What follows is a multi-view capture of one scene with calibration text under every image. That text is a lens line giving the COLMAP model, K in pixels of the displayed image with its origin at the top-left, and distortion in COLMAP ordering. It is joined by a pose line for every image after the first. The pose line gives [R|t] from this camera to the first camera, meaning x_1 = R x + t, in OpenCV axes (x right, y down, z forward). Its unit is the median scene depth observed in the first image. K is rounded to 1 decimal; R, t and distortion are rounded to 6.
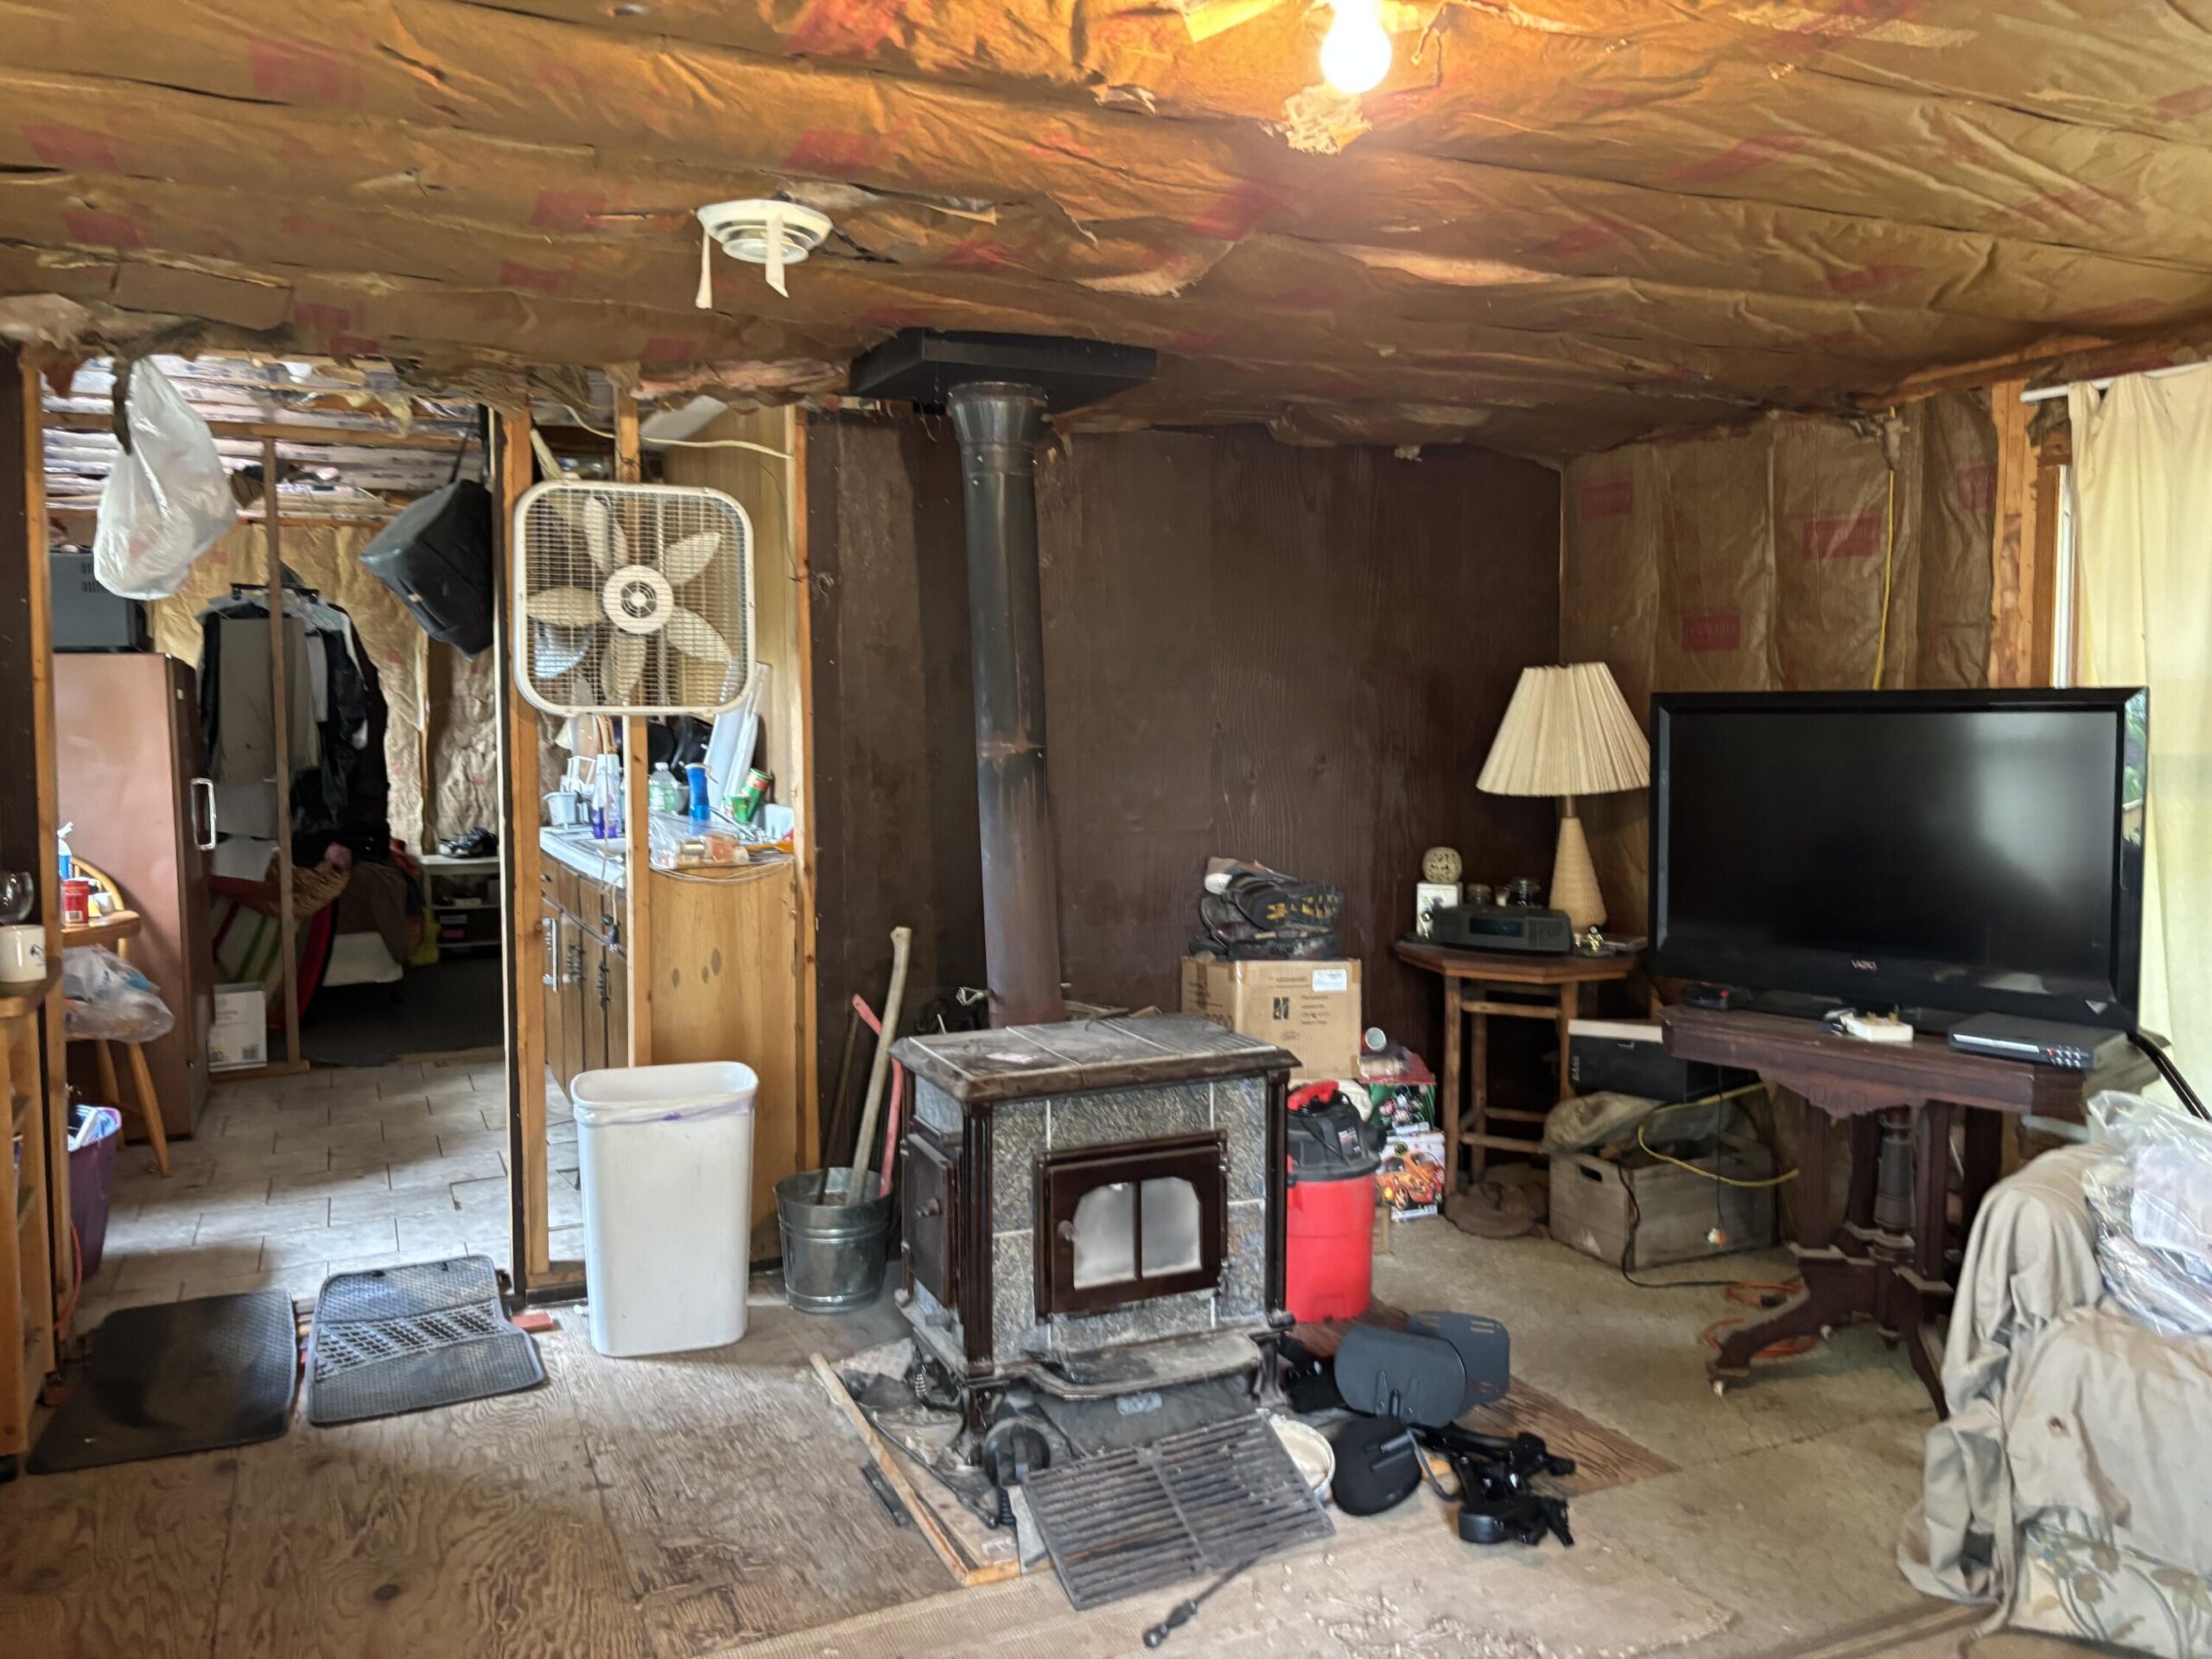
lens RADIAL K [[1684.8, 0, 1083.1], [0, 1684.8, 809.2], [0, 0, 1]] dist [0.017909, 0.007994]
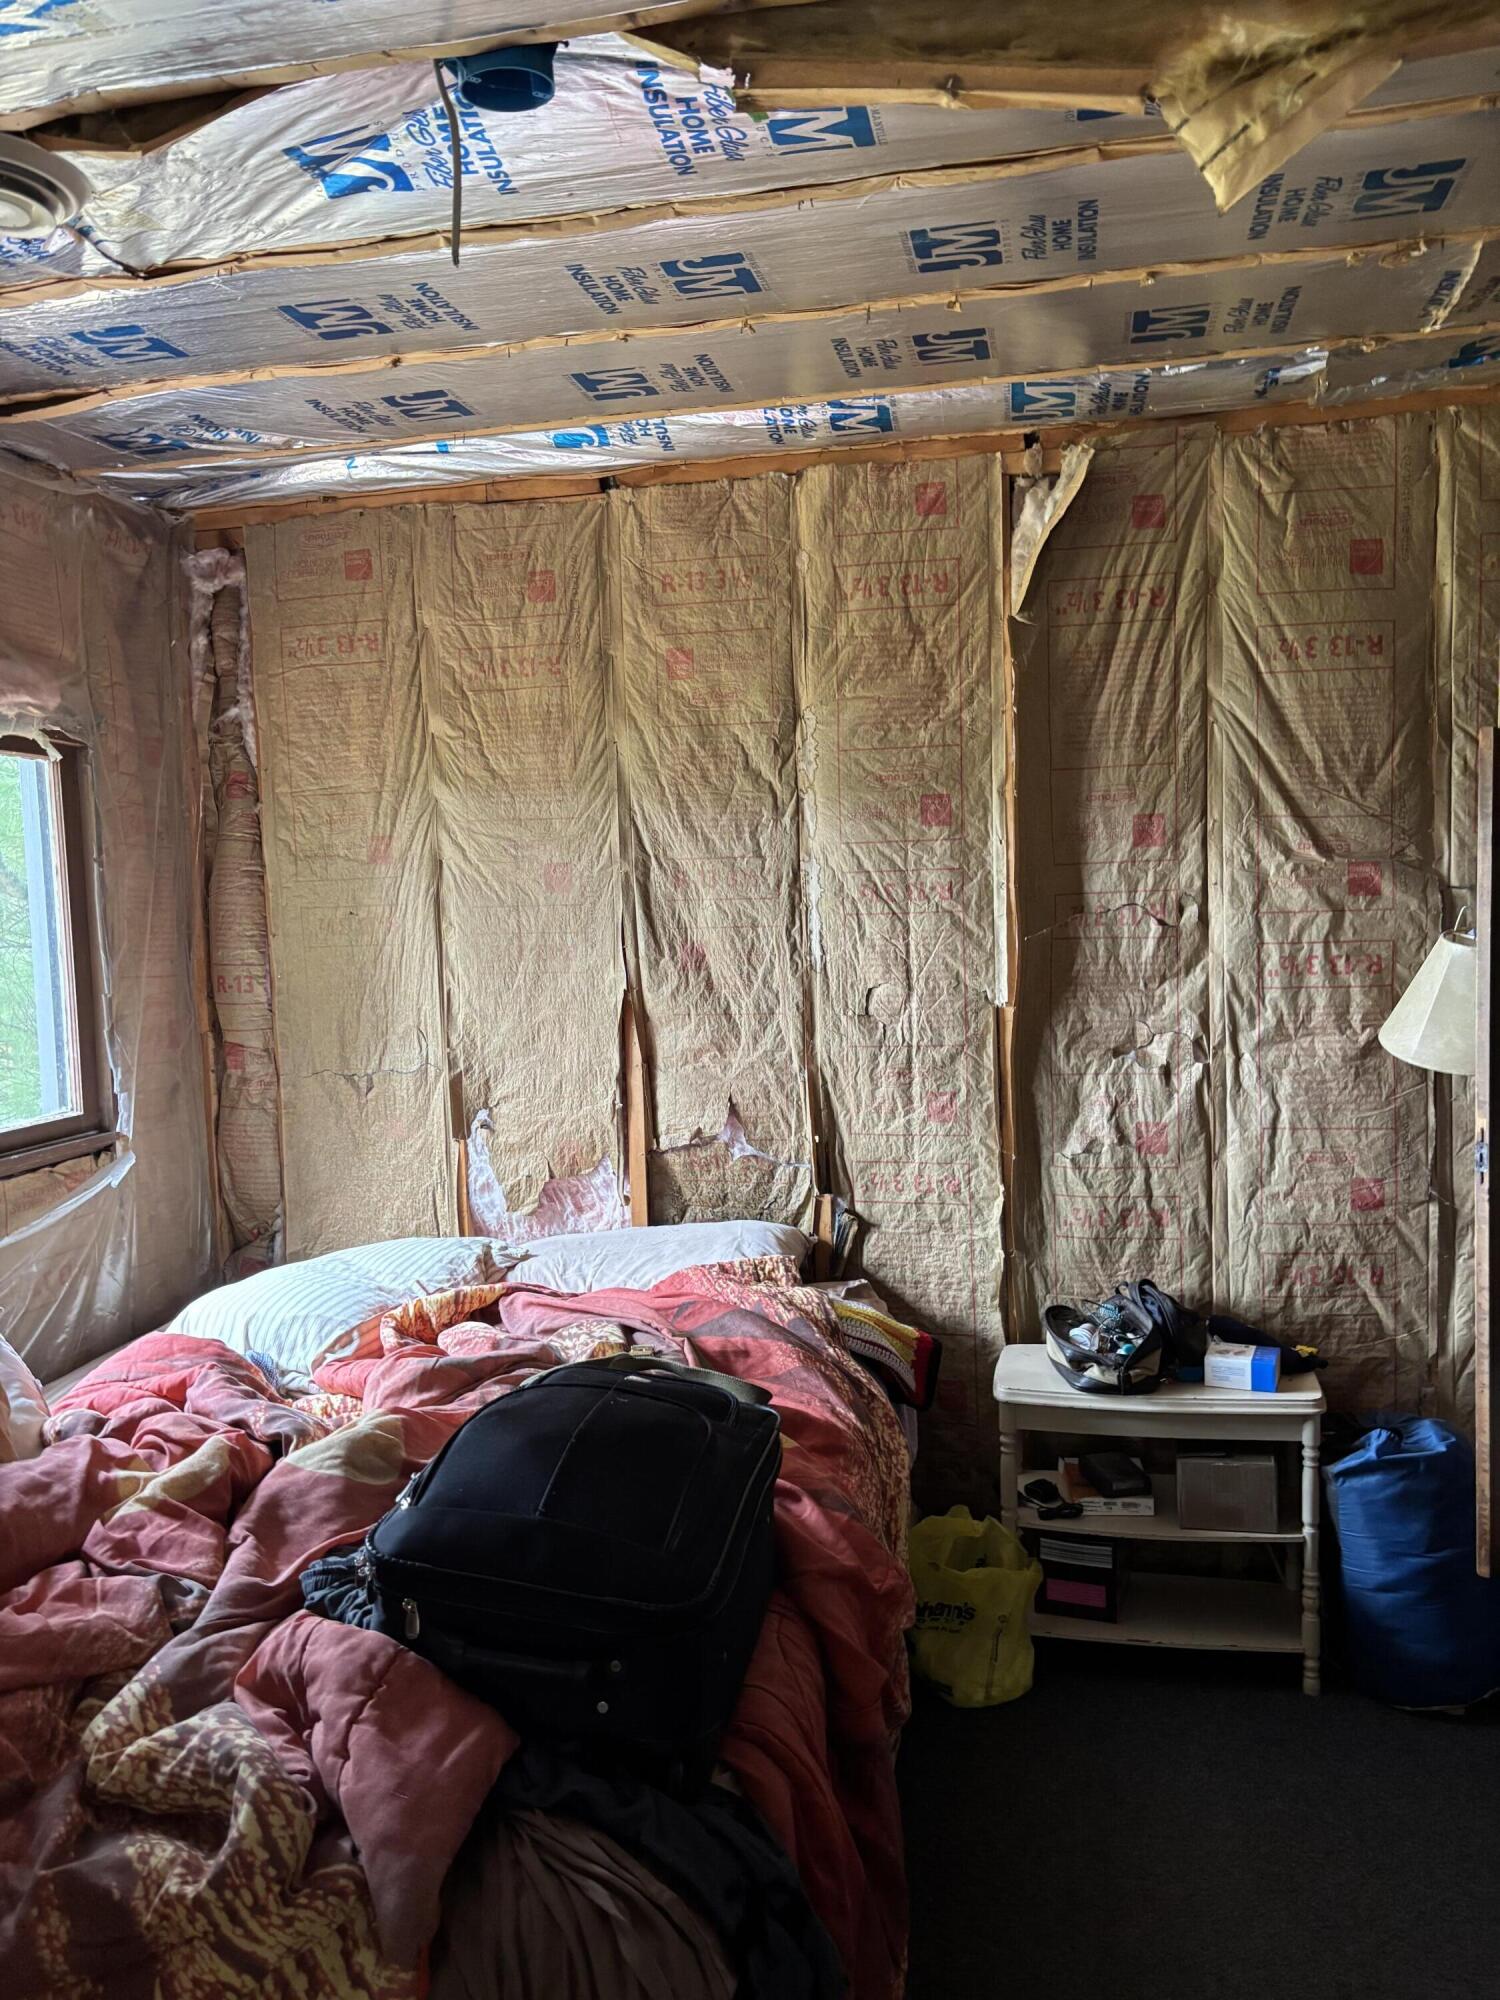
lens RADIAL K [[1523.3, 0, 763.8], [0, 1523.3, 1019.7], [0, 0, 1]] dist [0.017909, 0.007994]
pose [[0.822708, 0.024304, -0.567944, -0.553430], [0.000035, 0.999084, 0.042804, -0.130232], [0.568464, -0.035235, 0.821954, 1.570739]]
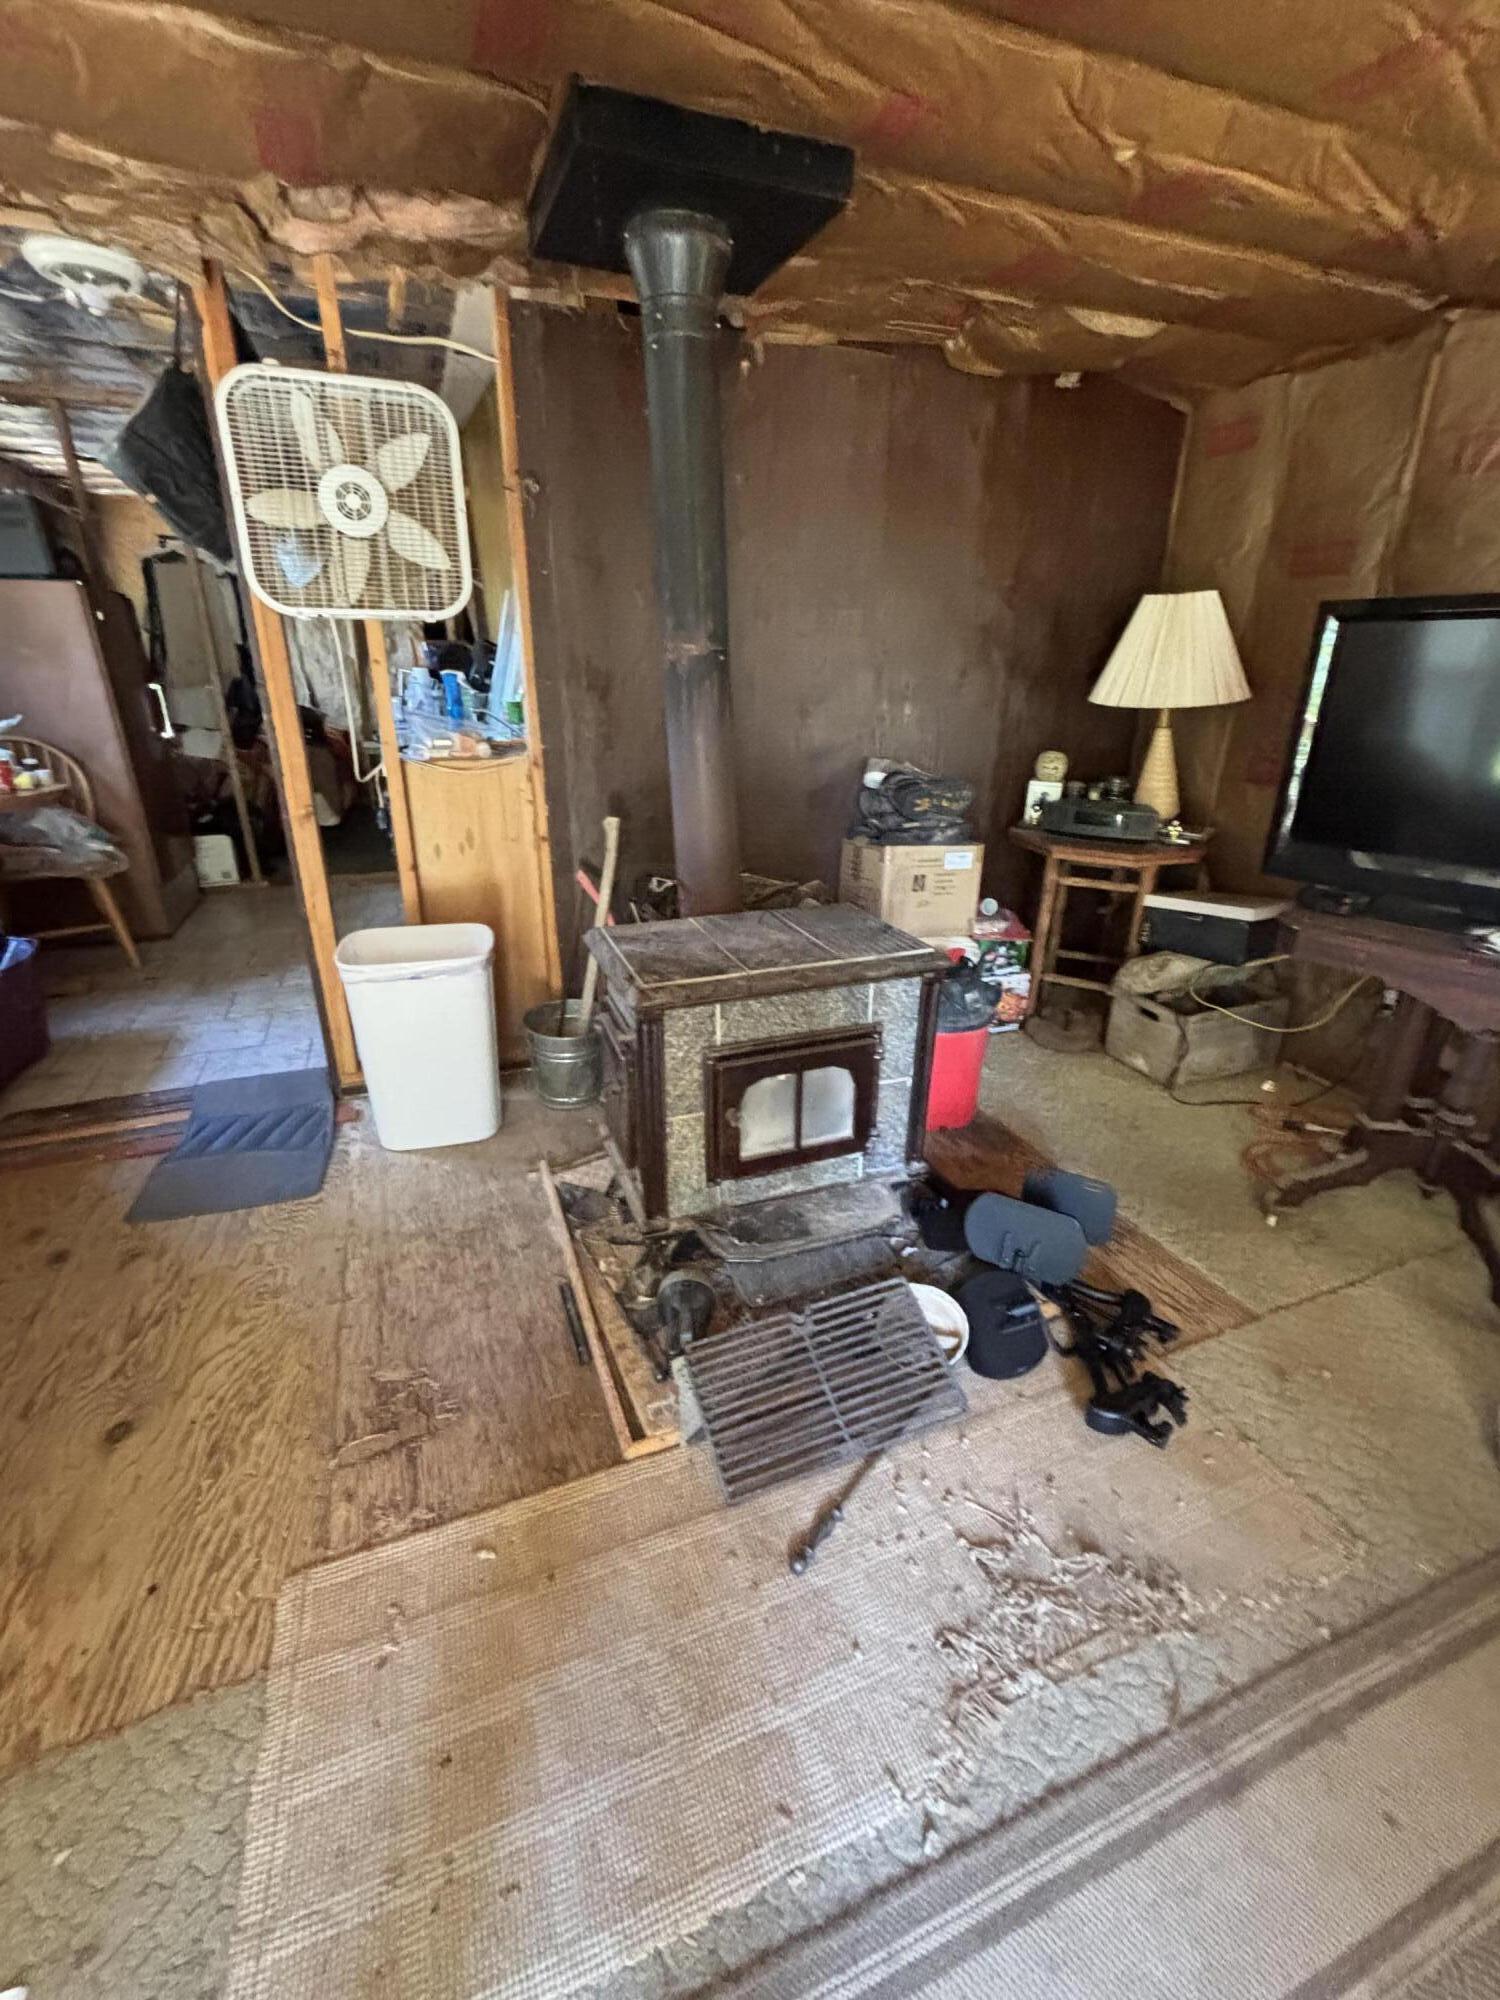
lens RADIAL K [[862.4, 0, 742.5], [0, 862.4, 1001.6], [0, 0, 1]] dist [0.002379, -0.000280]
pose [[0.999067, 0.026241, -0.034313, 0.009889], [-0.014271, 0.950241, 0.311189, 0.003355], [0.040771, -0.310409, 0.949728, 0.358927]]
